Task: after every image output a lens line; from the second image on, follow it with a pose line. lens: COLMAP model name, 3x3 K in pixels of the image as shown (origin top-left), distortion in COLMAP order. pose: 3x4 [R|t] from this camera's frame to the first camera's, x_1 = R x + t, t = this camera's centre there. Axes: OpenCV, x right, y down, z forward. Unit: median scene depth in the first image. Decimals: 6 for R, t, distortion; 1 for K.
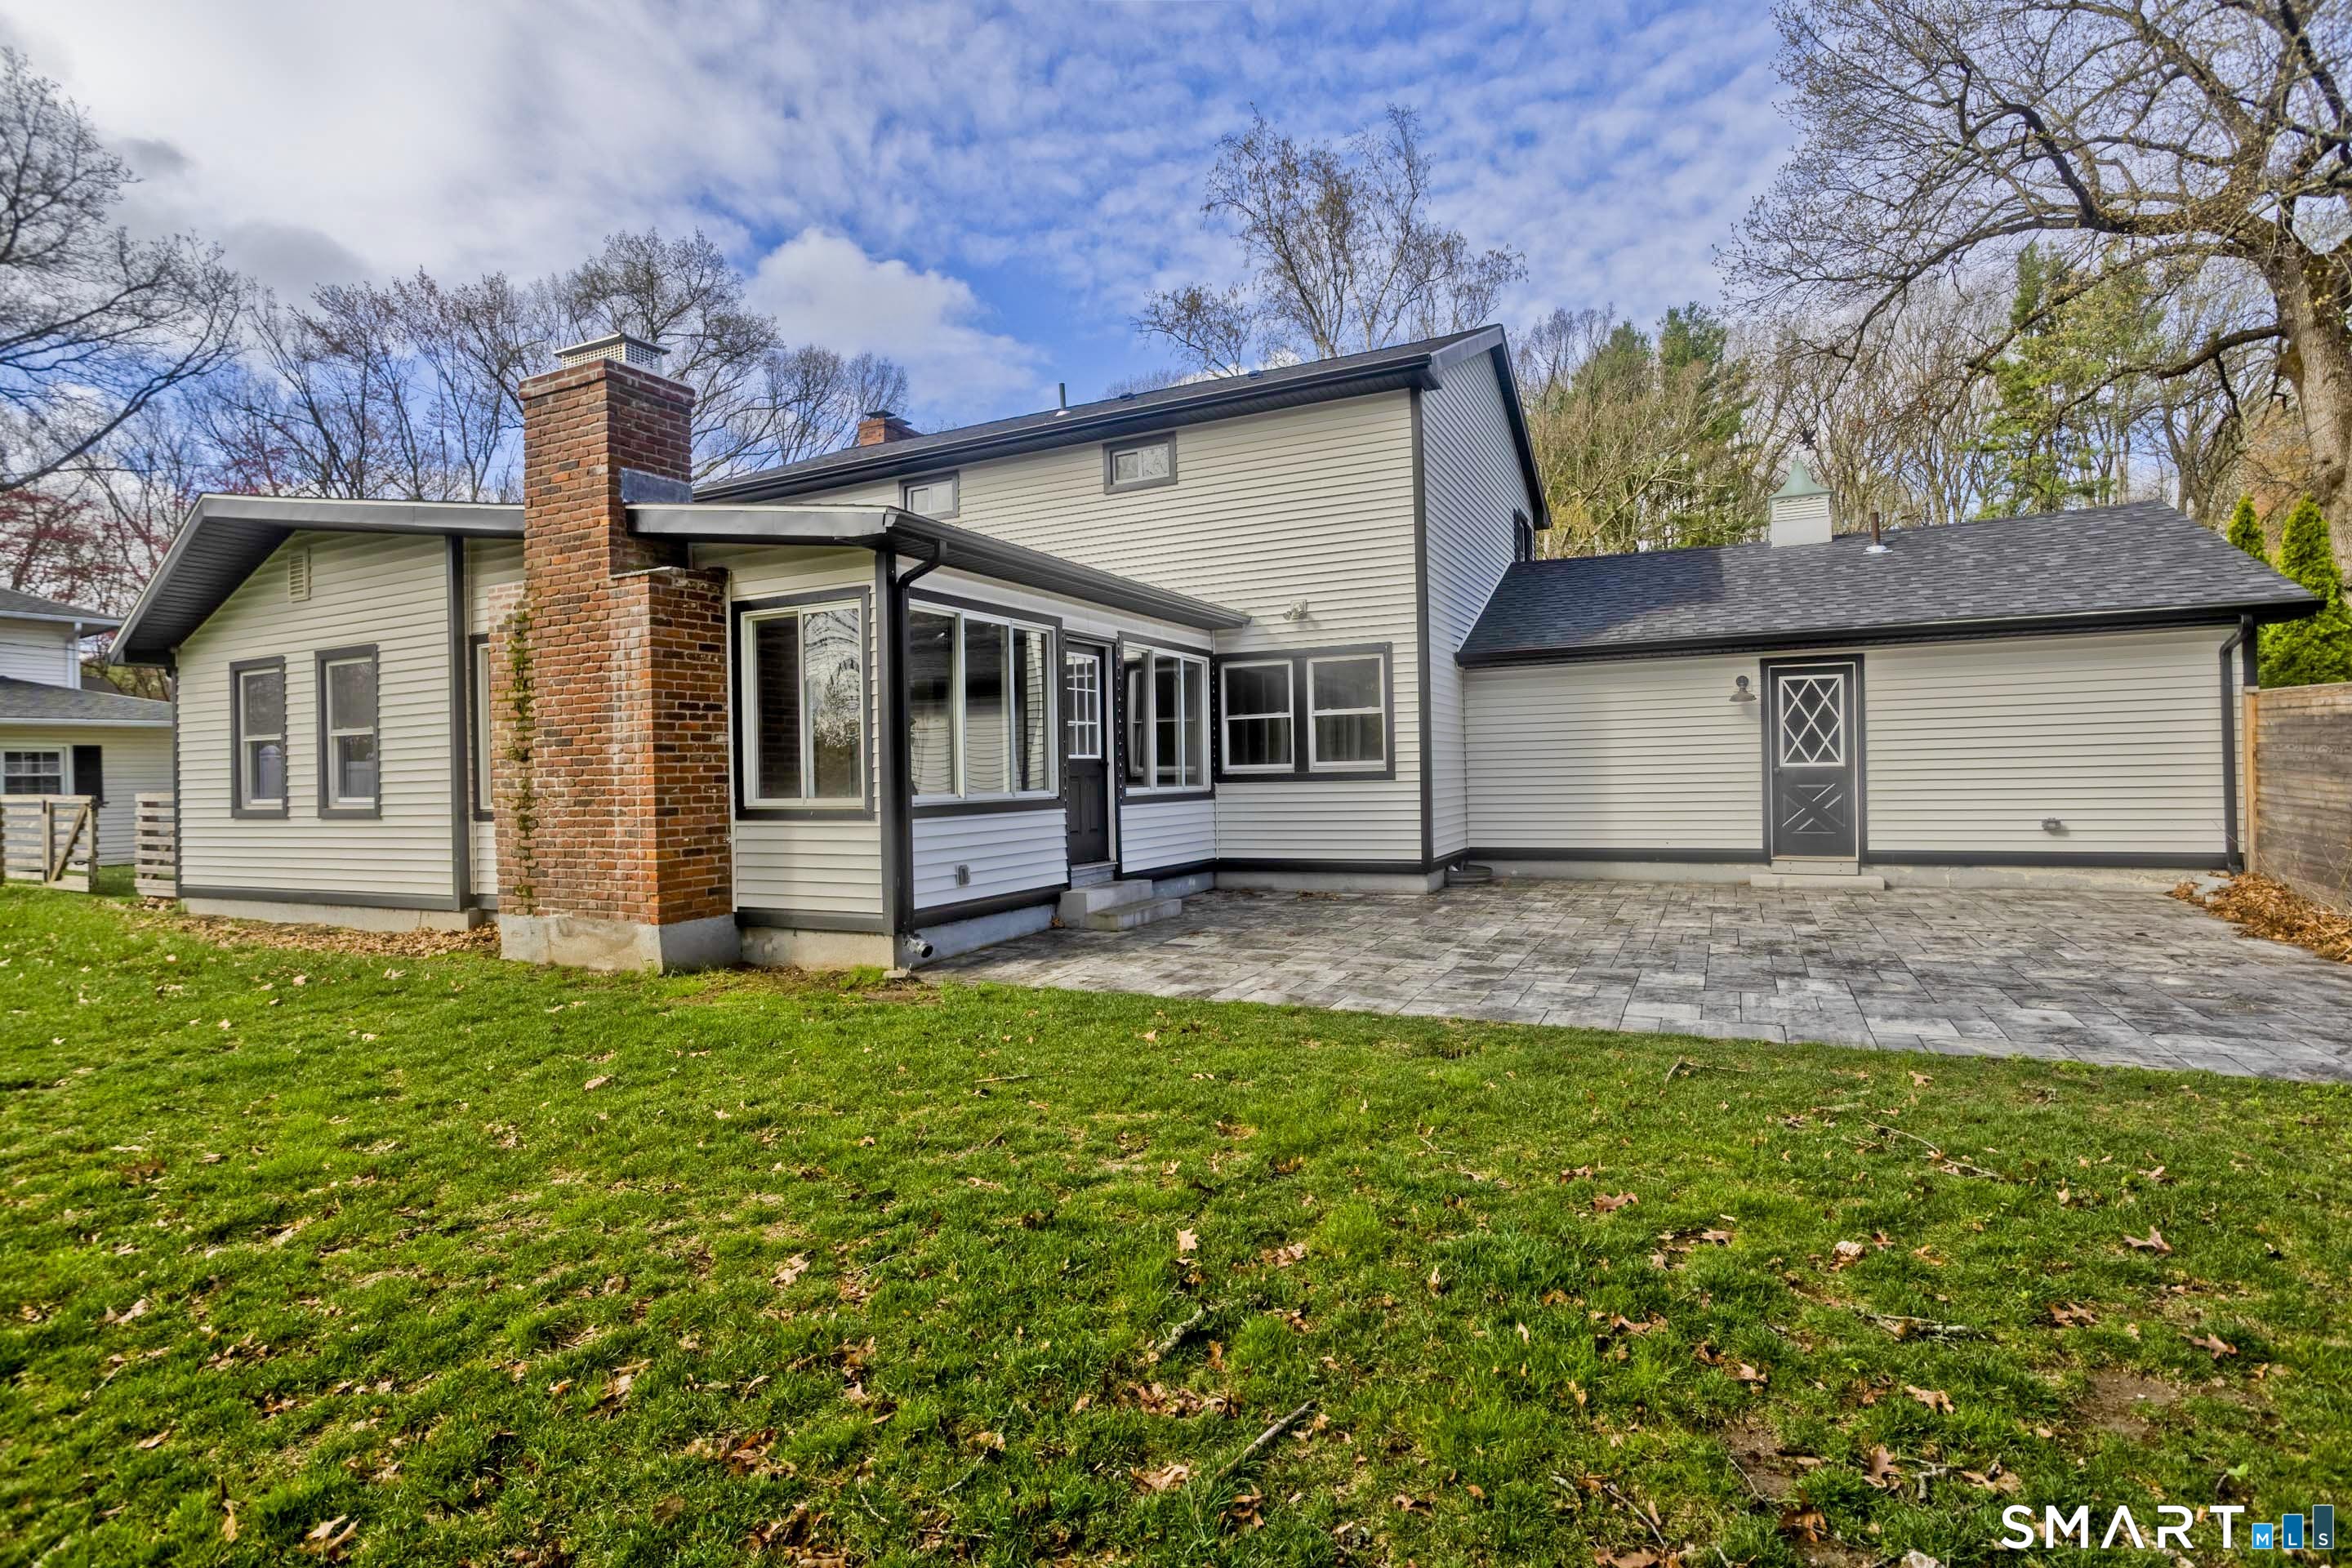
lens RADIAL K [[1111.0, 0, 1189.2], [0, 1111.0, 774.9], [0, 0, 1]] dist [-0.011829, 0.000134]
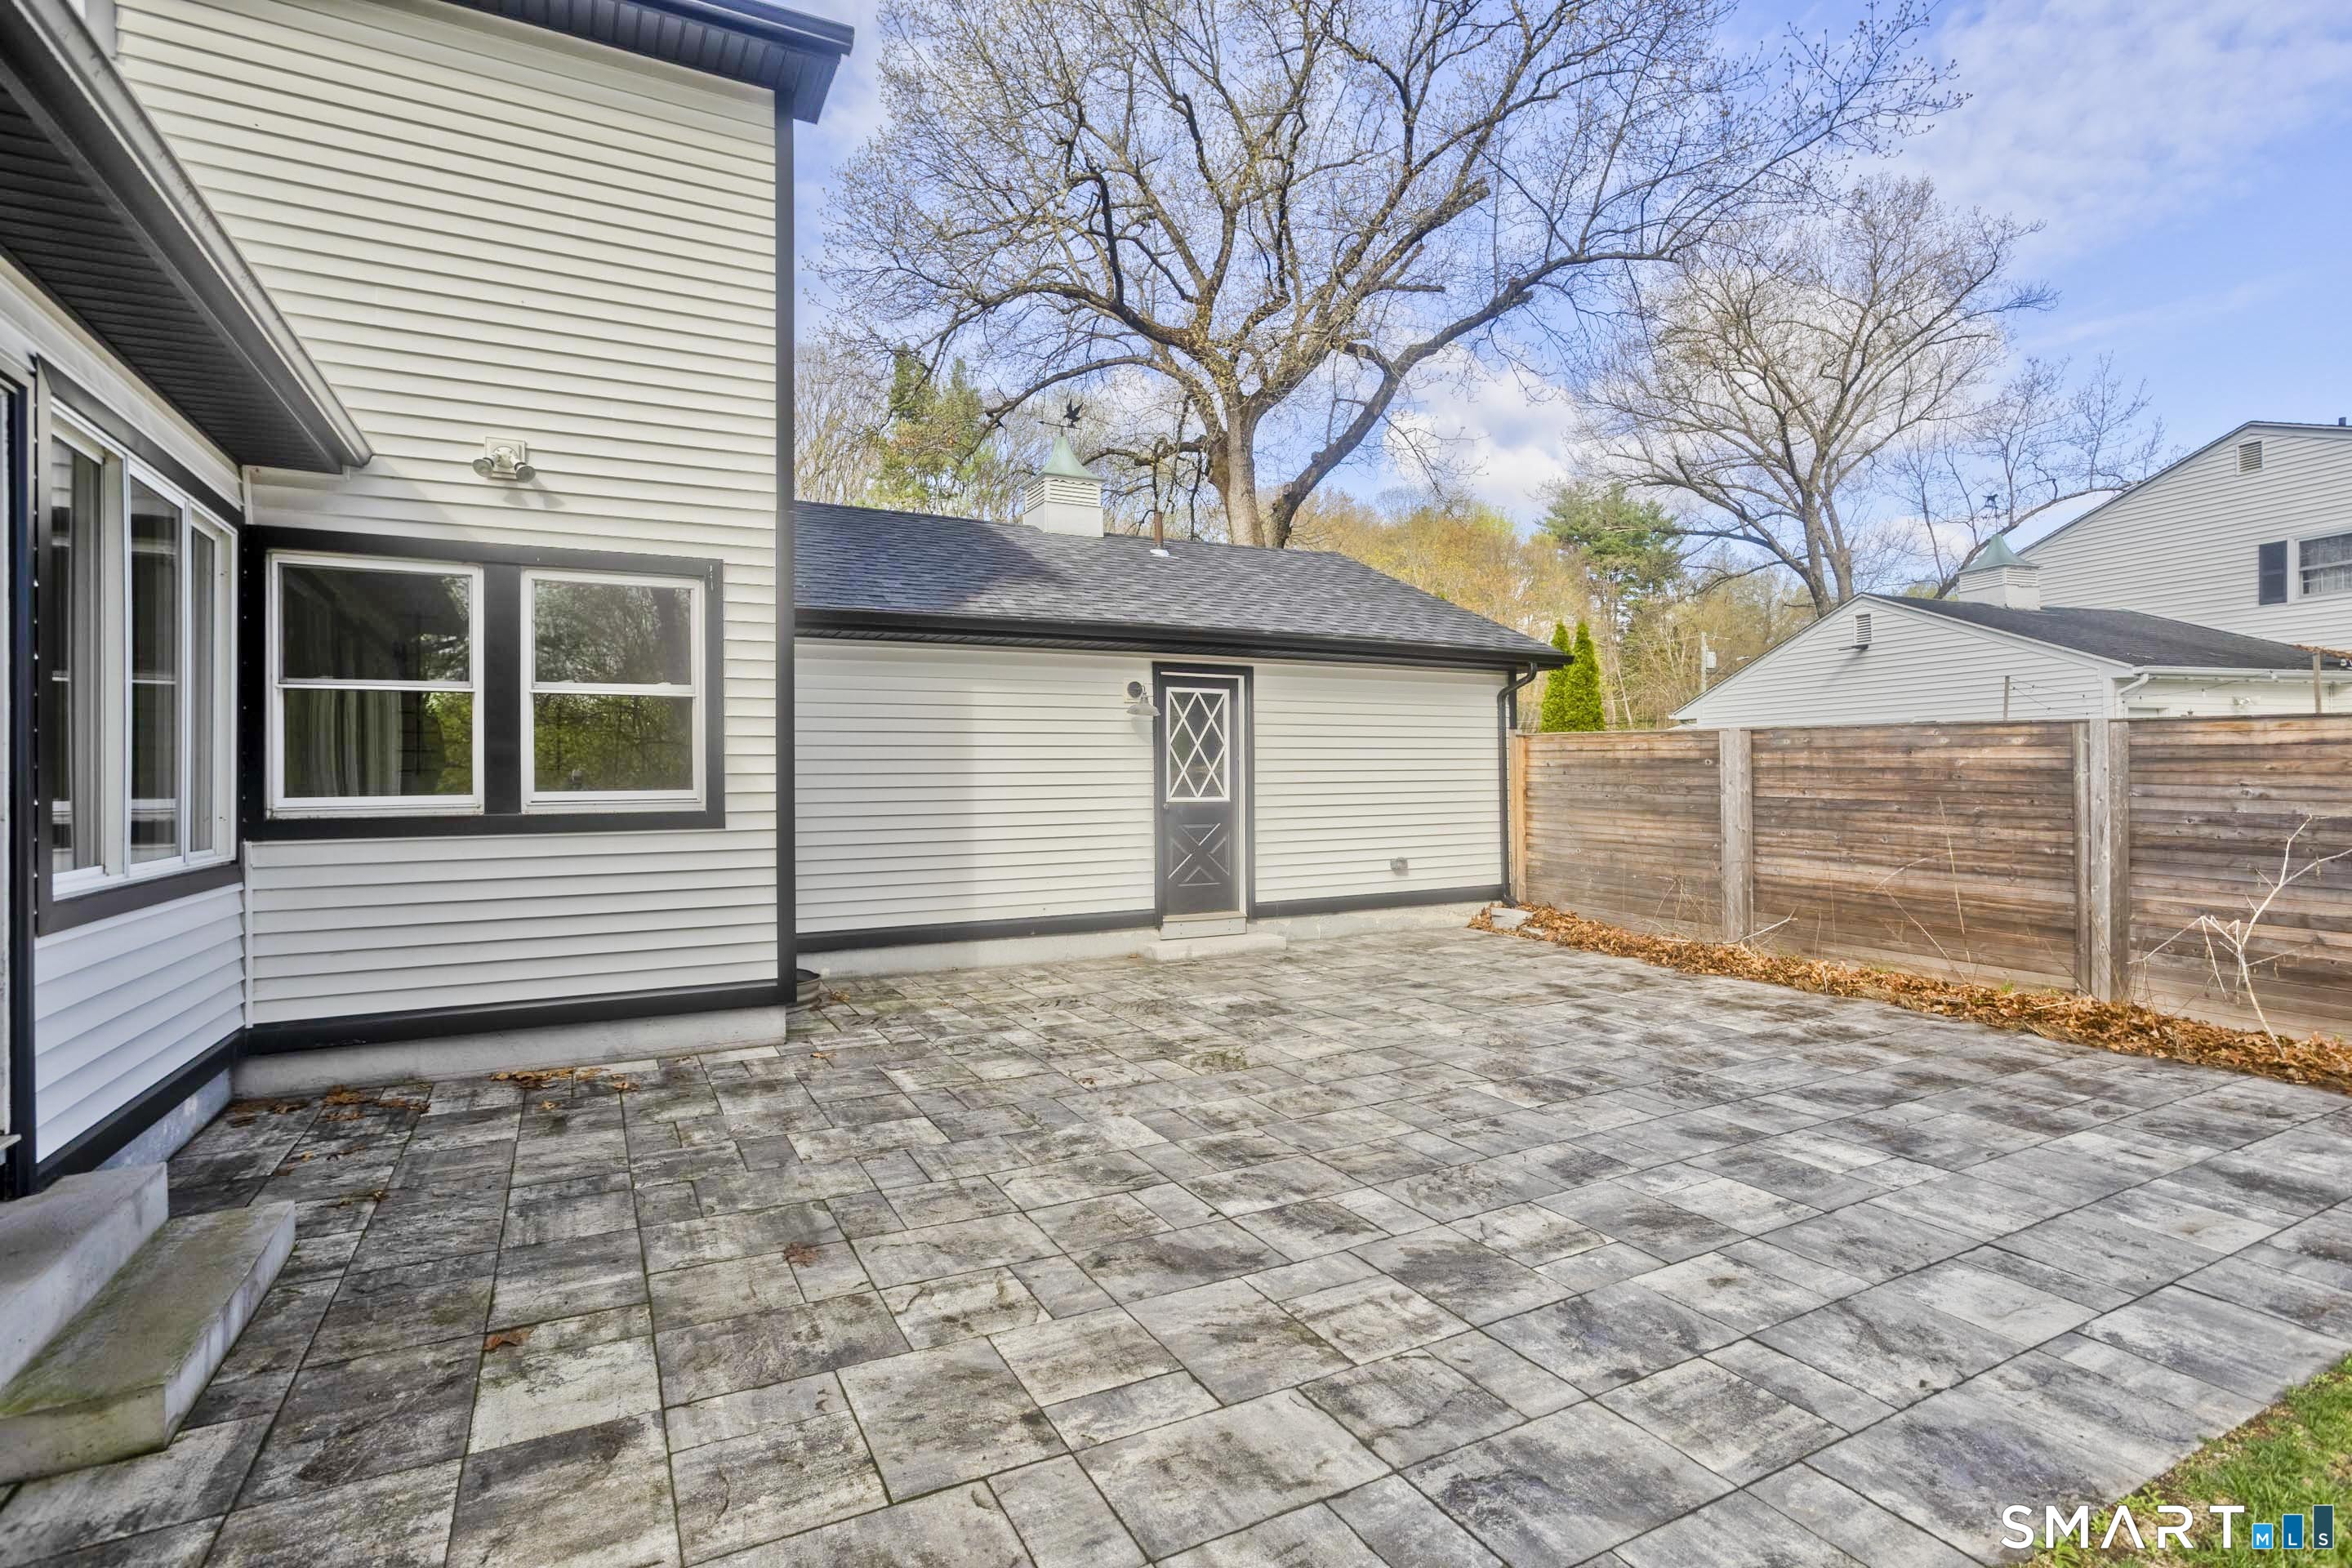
lens RADIAL K [[1168.6, 0, 1167.8], [0, 1168.6, 775.0], [0, 0, 1]] dist [-0.004615, 0.000116]
pose [[0.587272, 0.017478, 0.809201, -0.134842], [-0.002157, 0.999797, -0.020029, -0.009851], [-0.809387, 0.010017, 0.587191, 0.521718]]
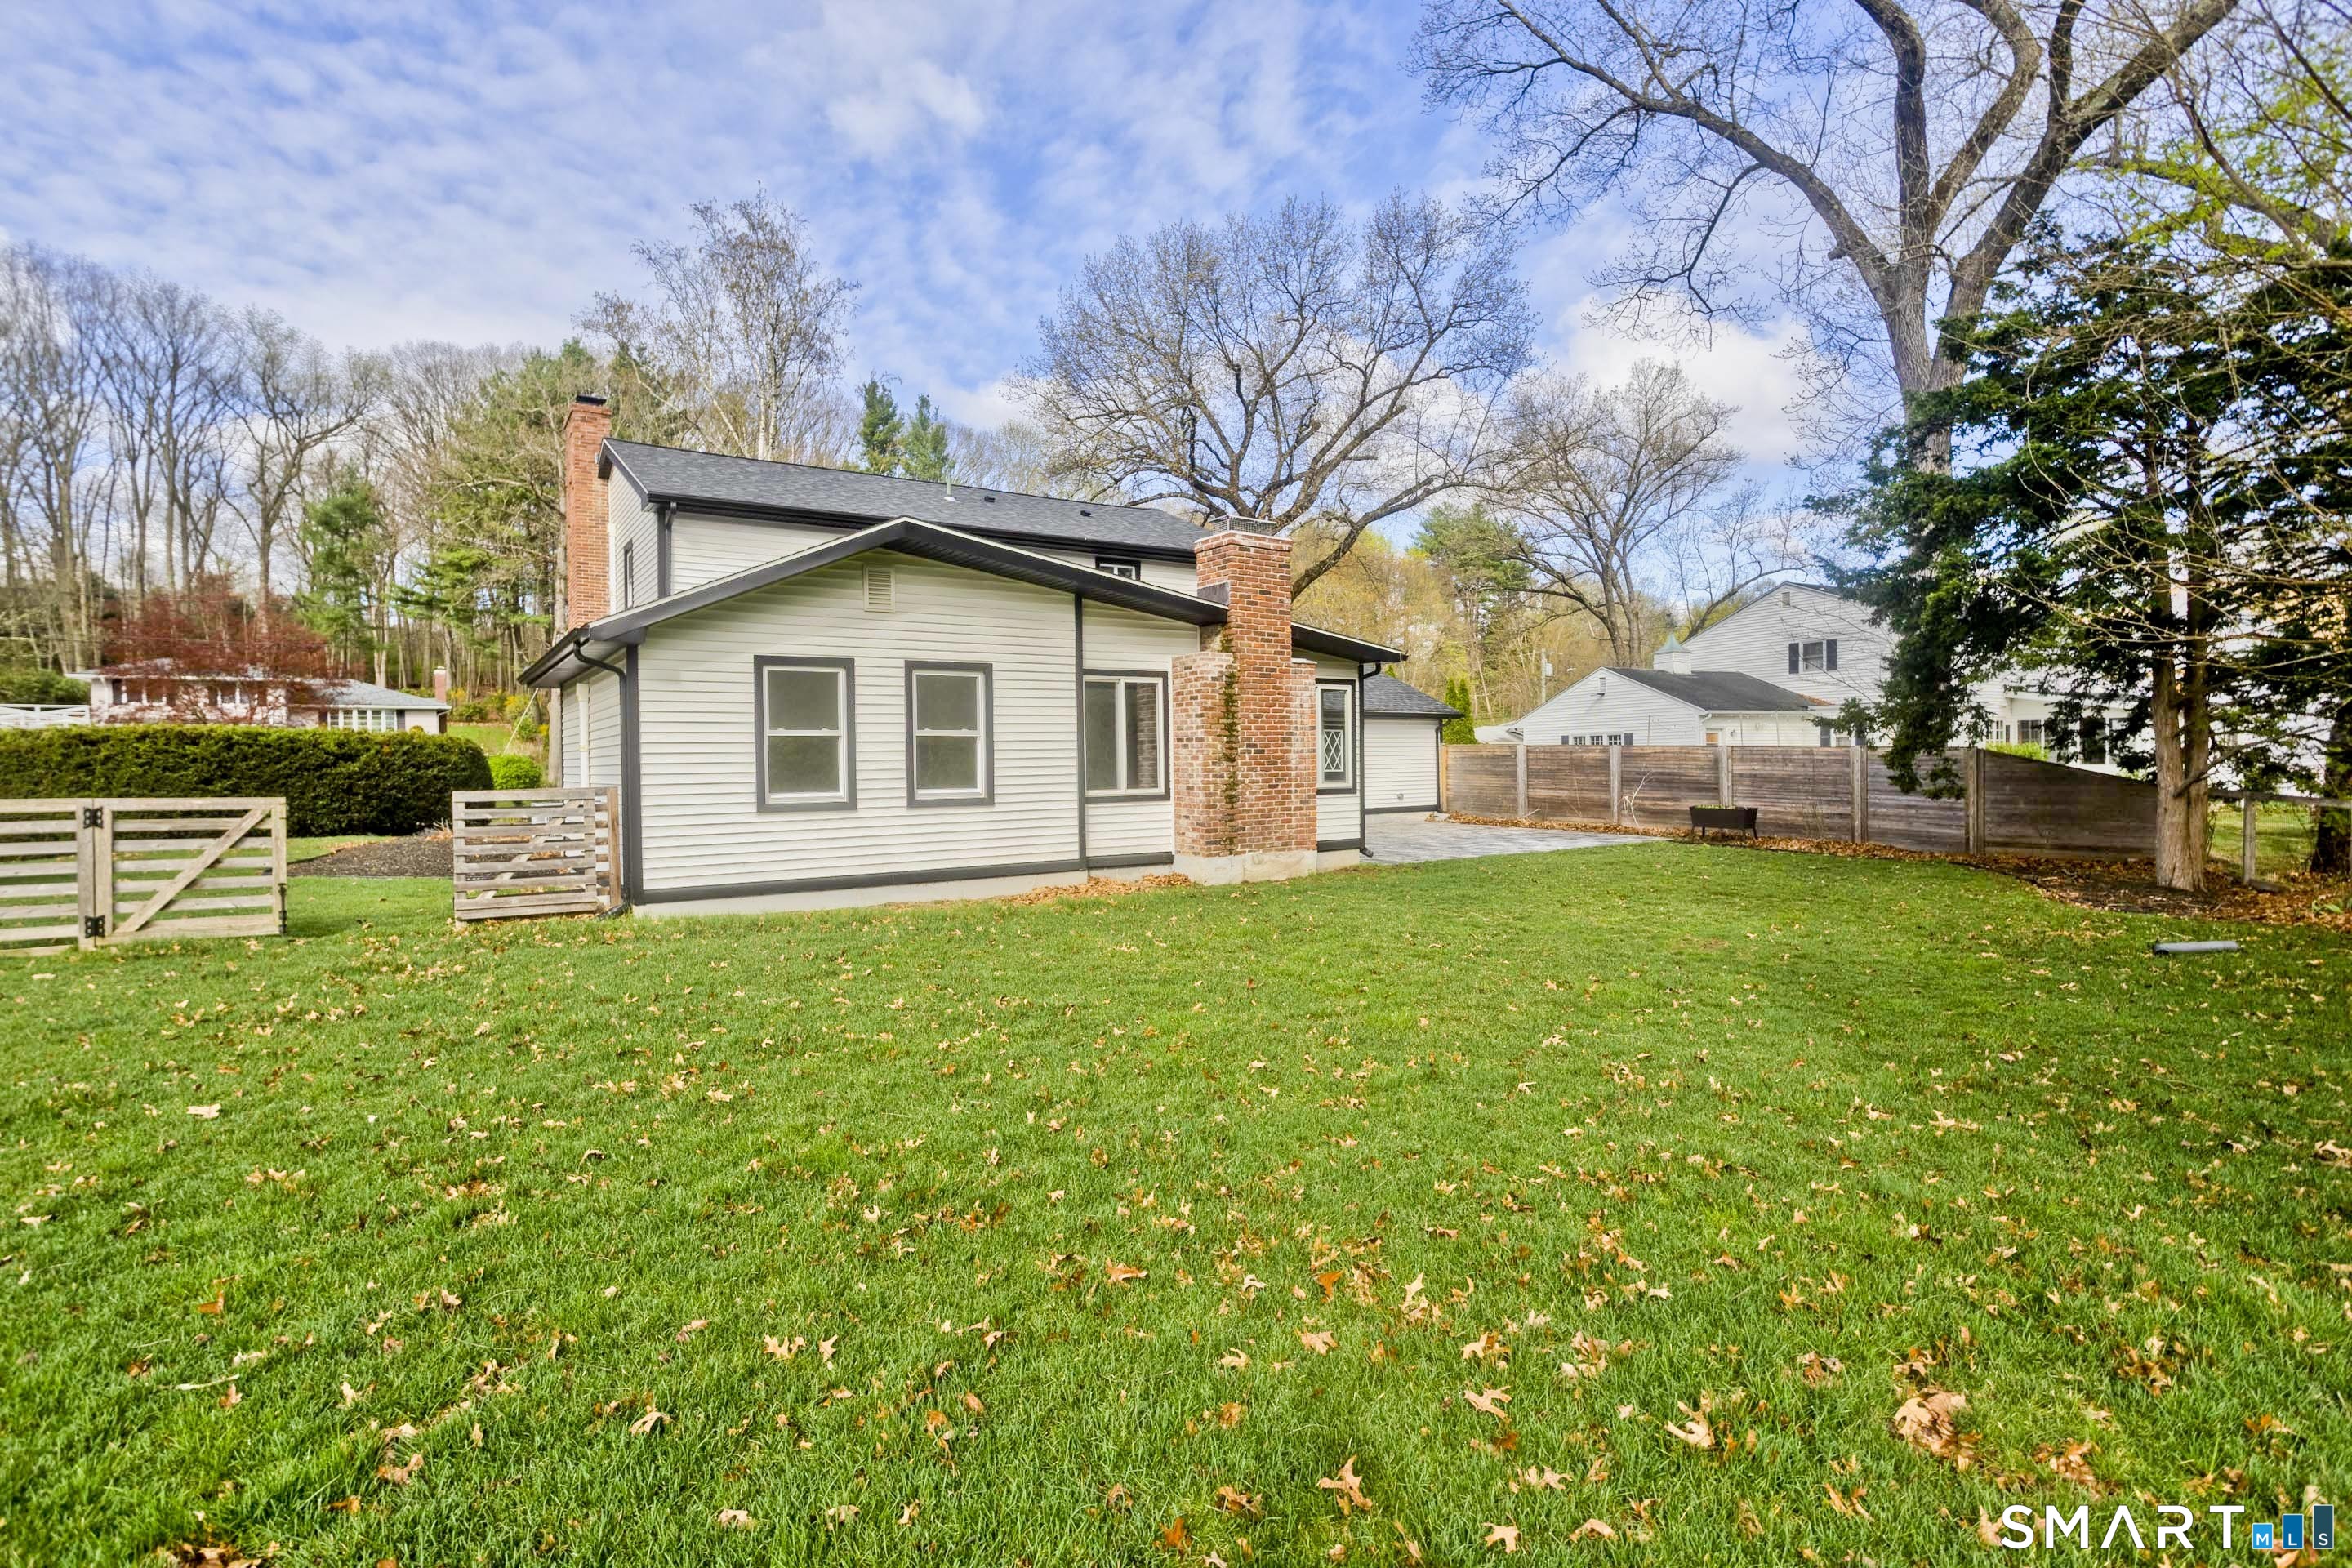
lens RADIAL K [[1111.0, 0, 1189.2], [0, 1111.0, 774.9], [0, 0, 1]] dist [-0.011829, 0.000134]
pose [[0.492646, 0.003829, 0.870222, -1.481485], [0.003257, 0.999975, -0.006243, 0.012441], [-0.870224, 0.005910, 0.492621, 0.169726]]
